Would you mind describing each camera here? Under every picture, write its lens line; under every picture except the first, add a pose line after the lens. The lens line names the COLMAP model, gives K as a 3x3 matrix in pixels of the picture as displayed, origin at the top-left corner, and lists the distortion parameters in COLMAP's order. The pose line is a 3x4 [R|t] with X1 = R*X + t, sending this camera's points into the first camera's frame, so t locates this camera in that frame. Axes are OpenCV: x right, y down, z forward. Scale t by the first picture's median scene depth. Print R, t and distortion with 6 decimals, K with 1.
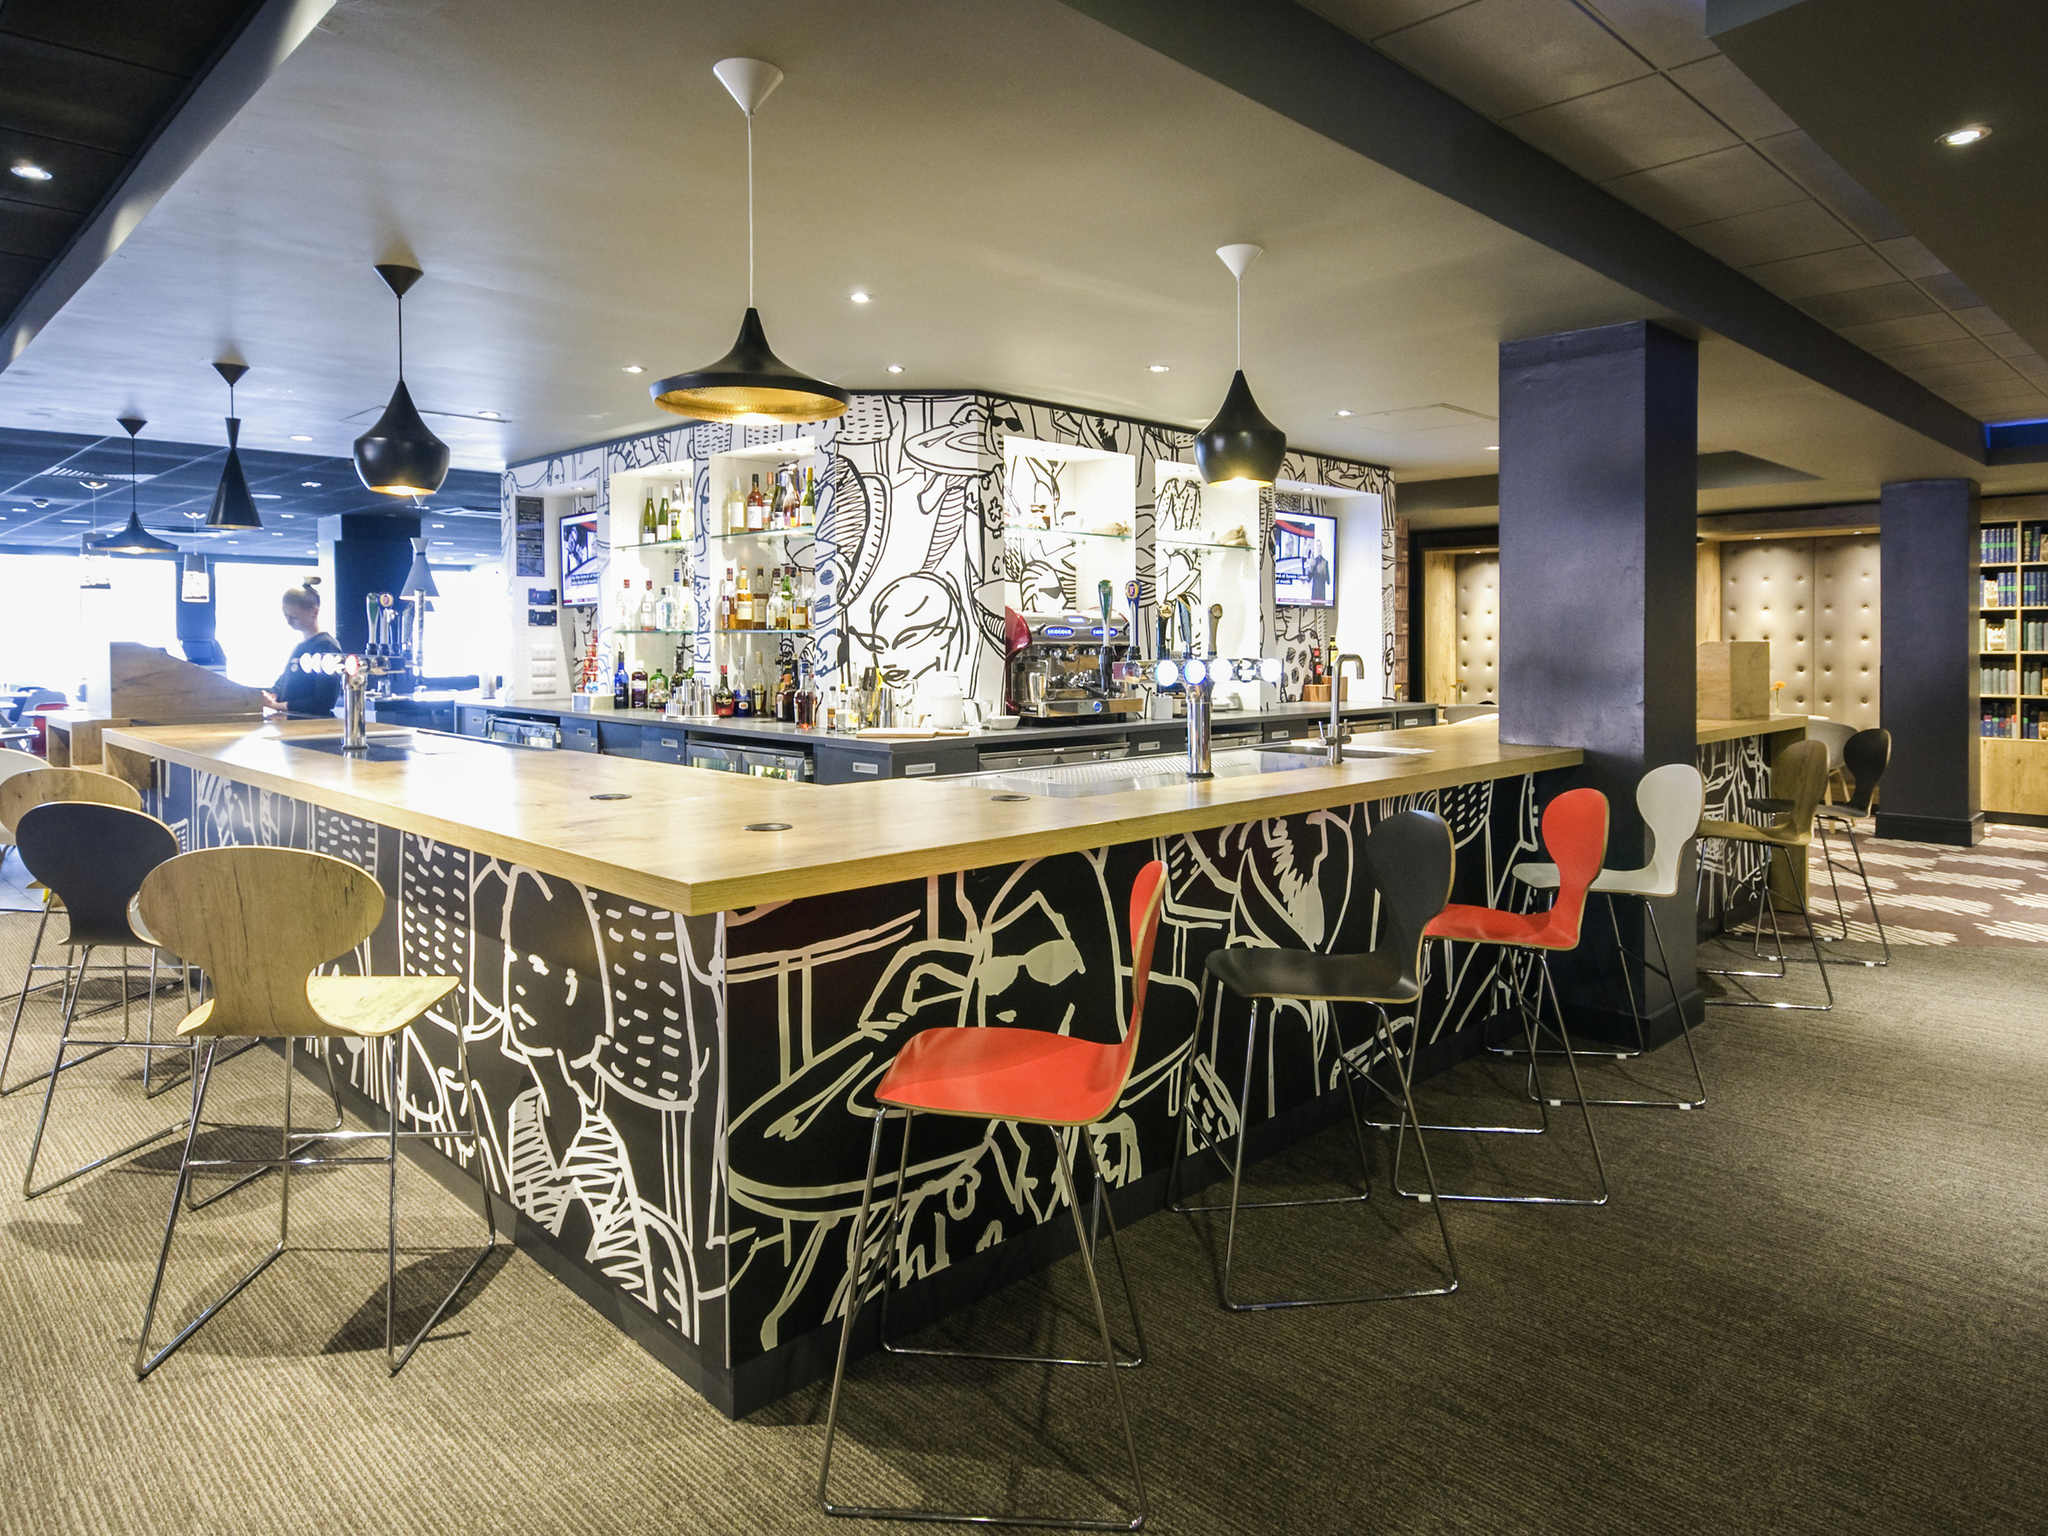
lens RADIAL K [[1306.2, 0, 995.6], [0, 1306.2, 659.6], [0, 0, 1]] dist [-0.006727, -0.001846]
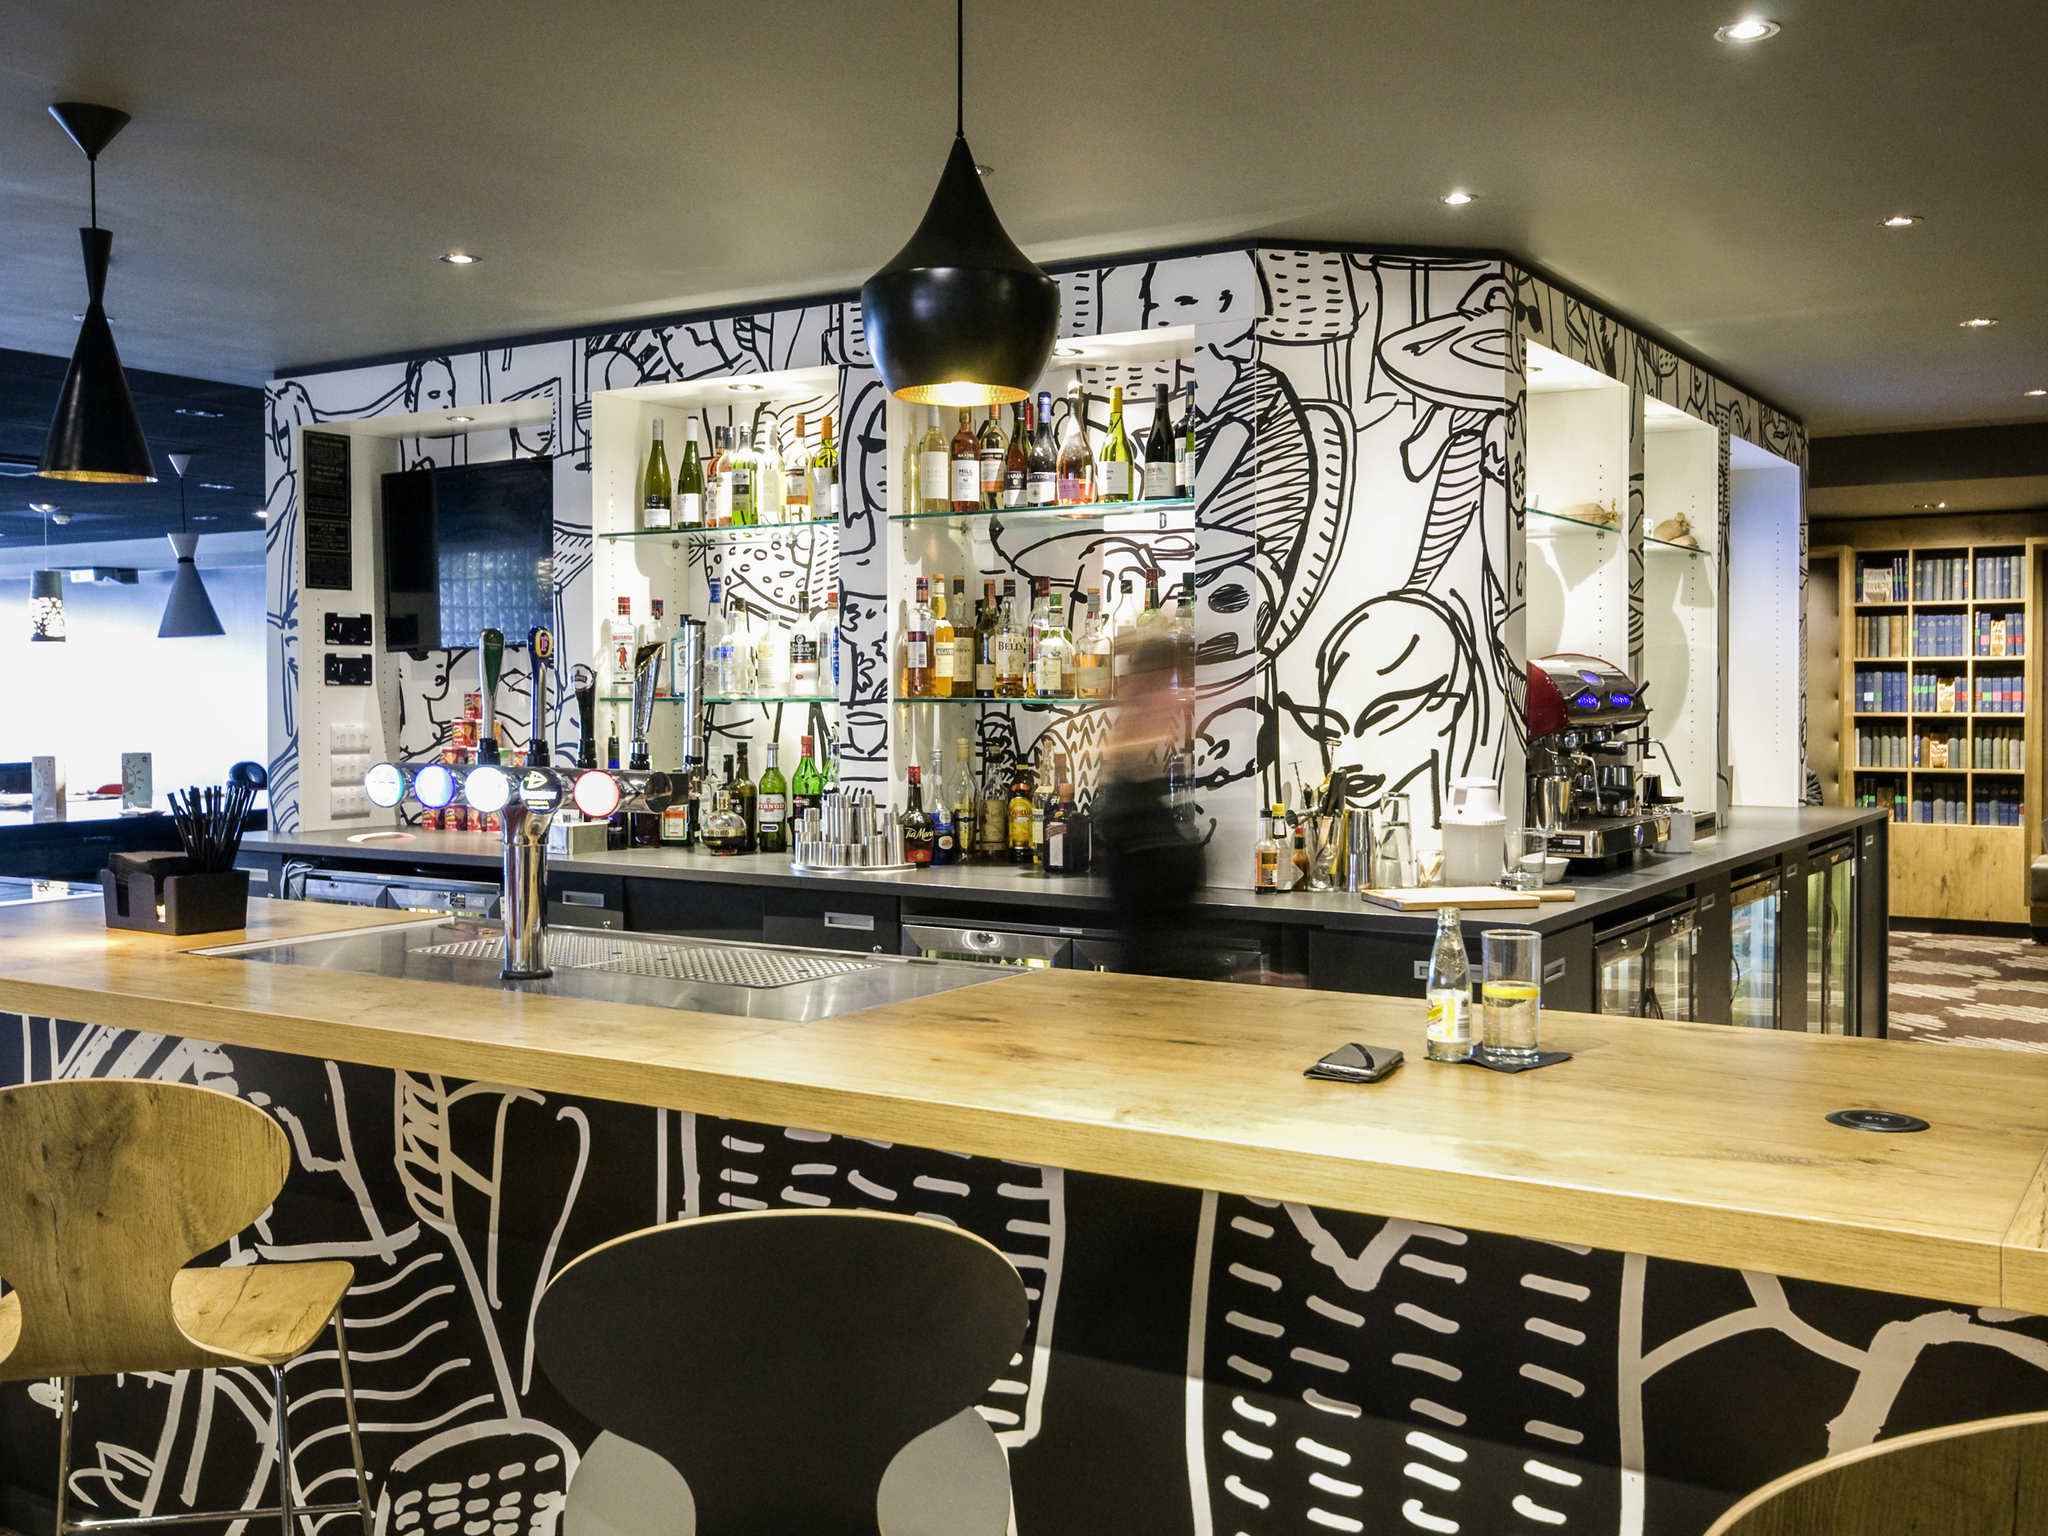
lens RADIAL K [[2052.1, 0, 1087.3], [0, 2052.1, 726.0], [0, 0, 1]] dist [0.003480, 0.000000]
pose [[0.973987, -0.006292, 0.226515, -0.603052], [0.006151, 0.999980, 0.001329, -0.022197], [-0.226519, 0.000099, 0.974007, 0.353650]]
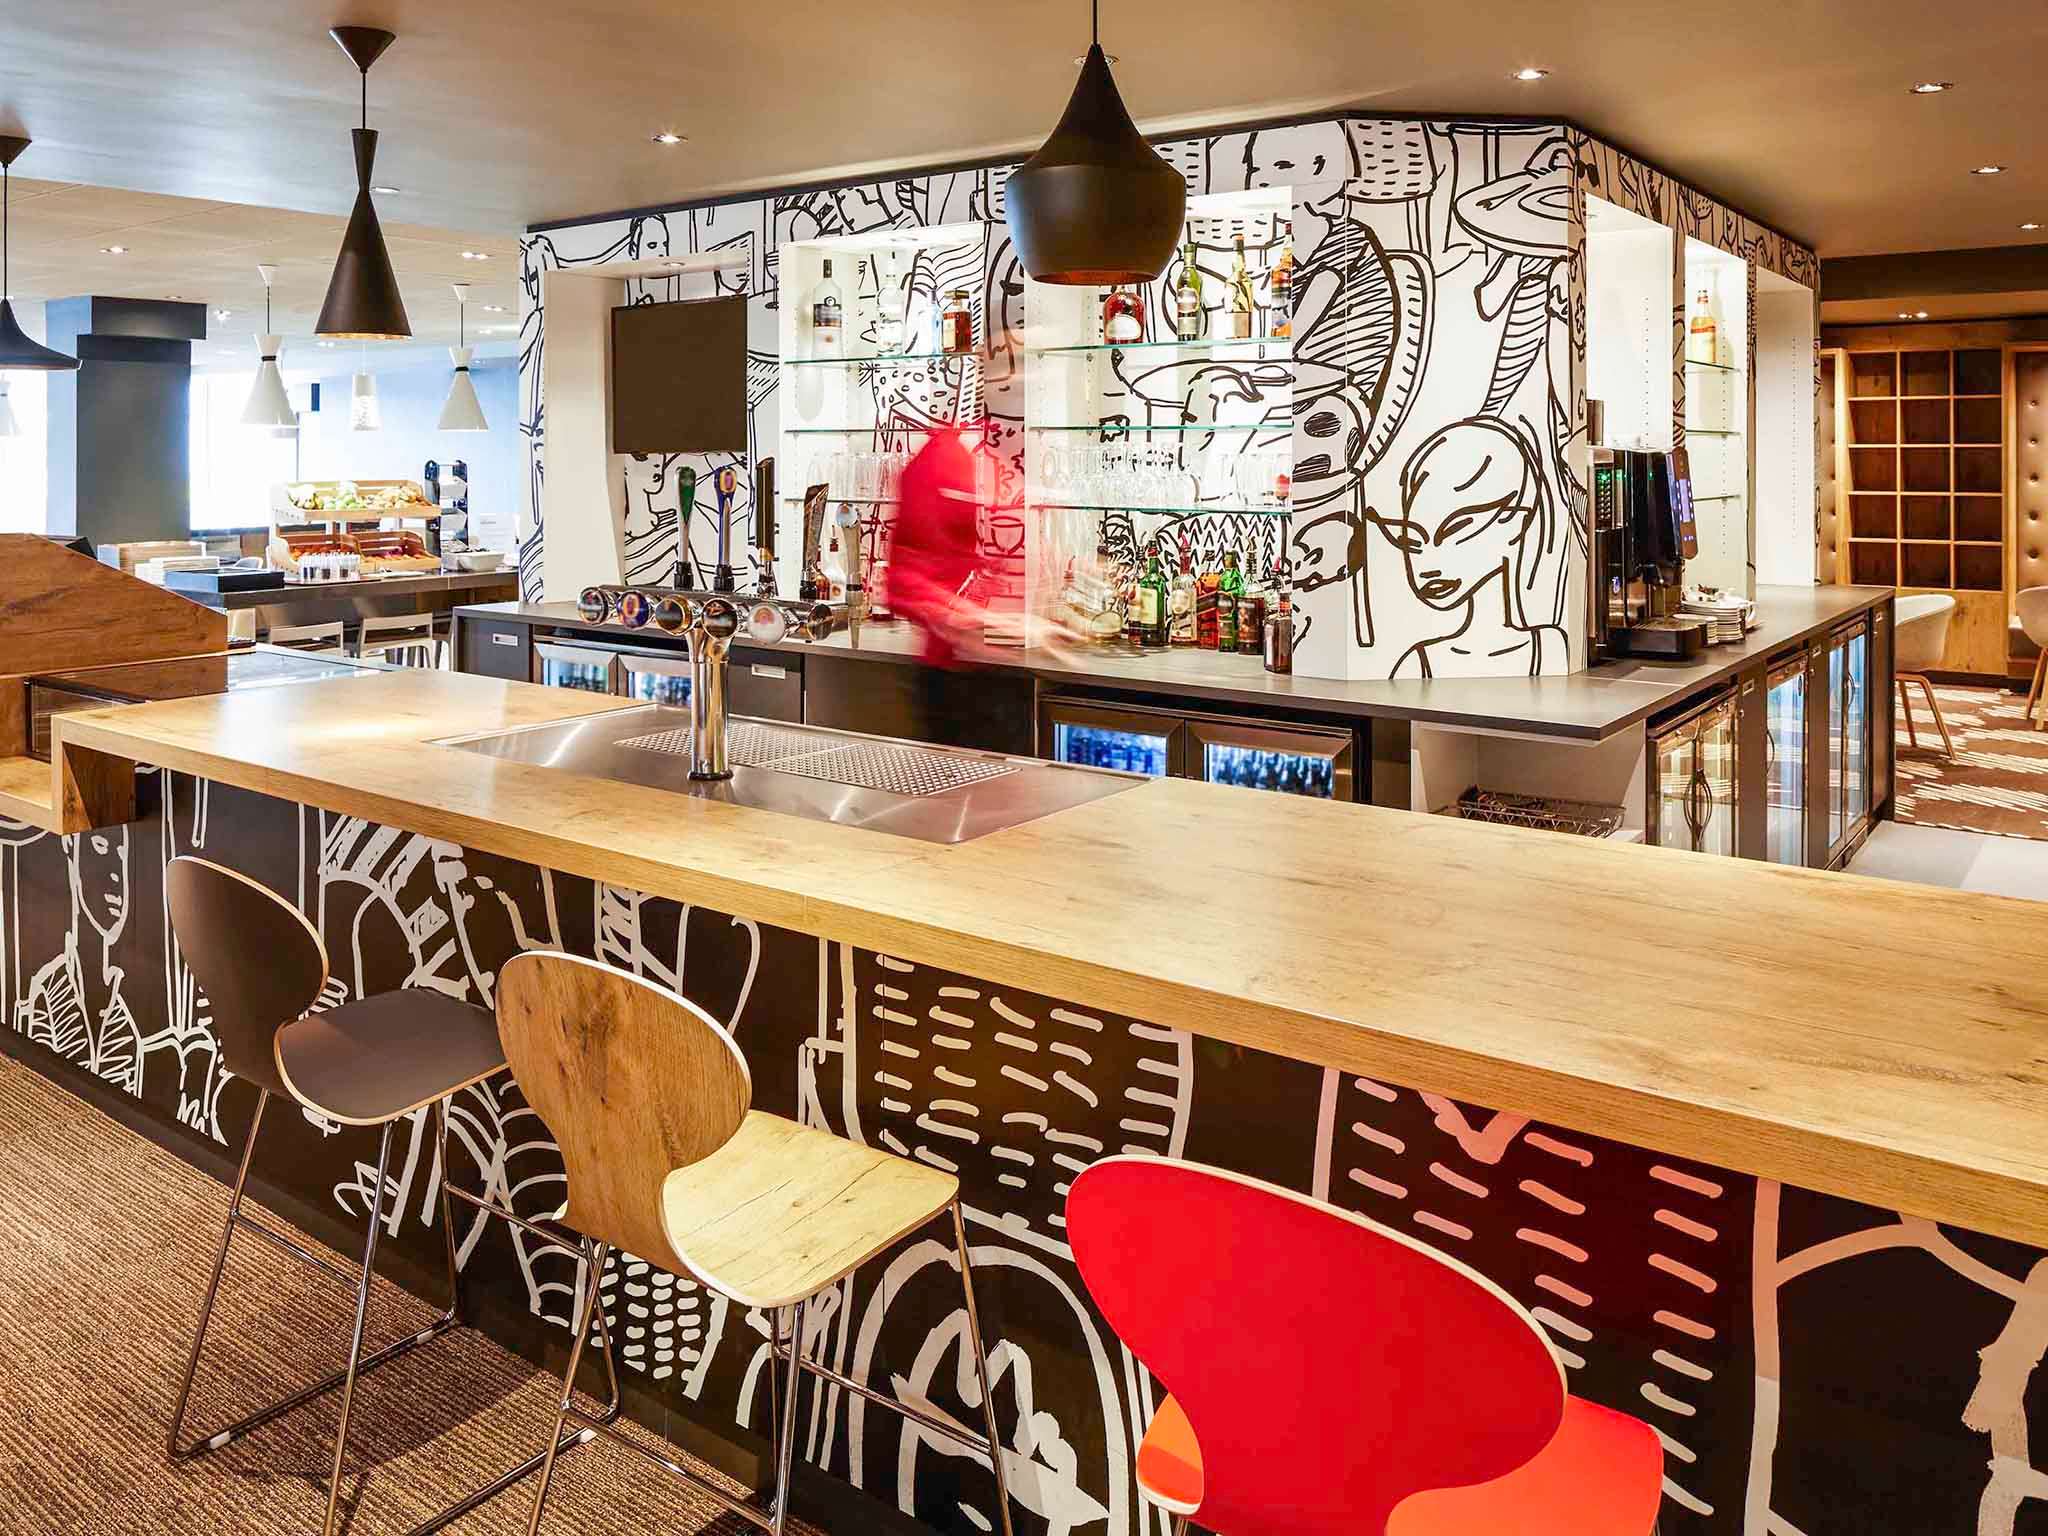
lens RADIAL K [[1660.5, 0, 1026.9], [0, 1660.5, 459.3], [0, 0, 1]] dist [-0.021410, 0.002303]
pose [[0.990978, -0.001988, 0.134009, -0.593306], [0.003906, 0.999894, -0.014048, -0.060418], [-0.133967, 0.014444, 0.990881, 0.440760]]
